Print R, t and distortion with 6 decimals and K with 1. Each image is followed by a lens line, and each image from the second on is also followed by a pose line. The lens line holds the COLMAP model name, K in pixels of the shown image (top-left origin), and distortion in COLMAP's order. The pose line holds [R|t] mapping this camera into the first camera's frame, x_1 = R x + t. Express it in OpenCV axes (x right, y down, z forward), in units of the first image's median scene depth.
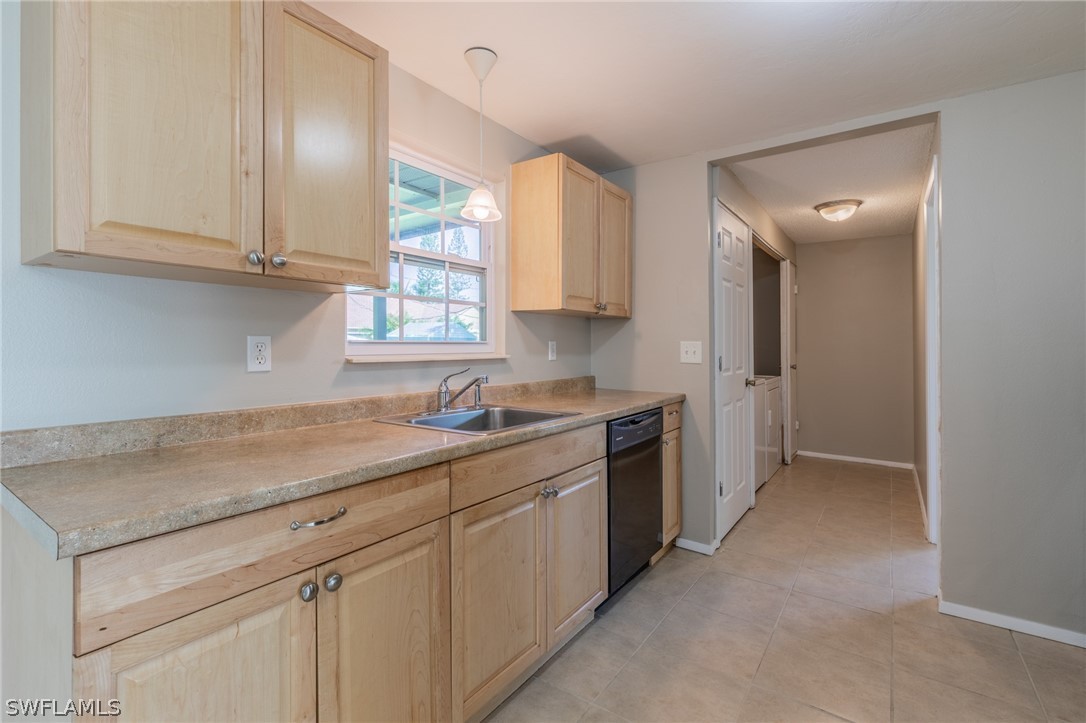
lens RADIAL K [[492.3, 0, 540.2], [0, 492.3, 350.9], [0, 0, 1]] dist [-0.000285, -0.000427]
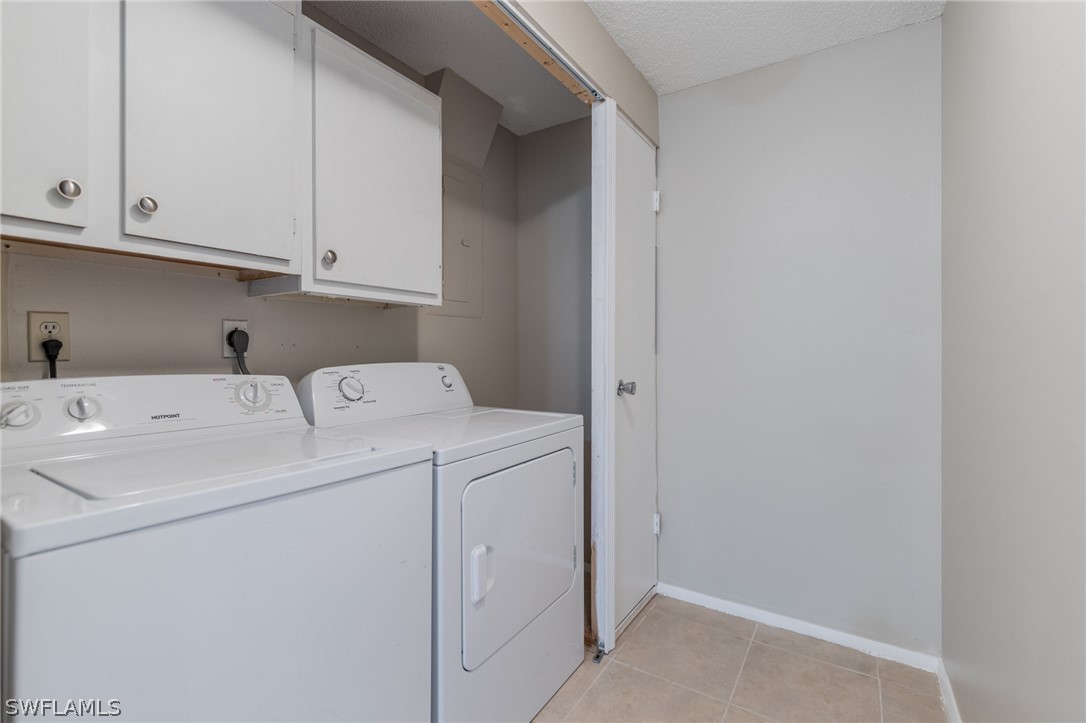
lens RADIAL K [[492.3, 0, 543.7], [0, 492.3, 353.6], [0, 0, 1]] dist [-0.000285, -0.000427]
pose [[0.999096, 0.003532, 0.042363, 0.414866], [-0.003555, 0.999994, 0.000476, 0.006316], [-0.042361, -0.000626, 0.999102, 0.595753]]
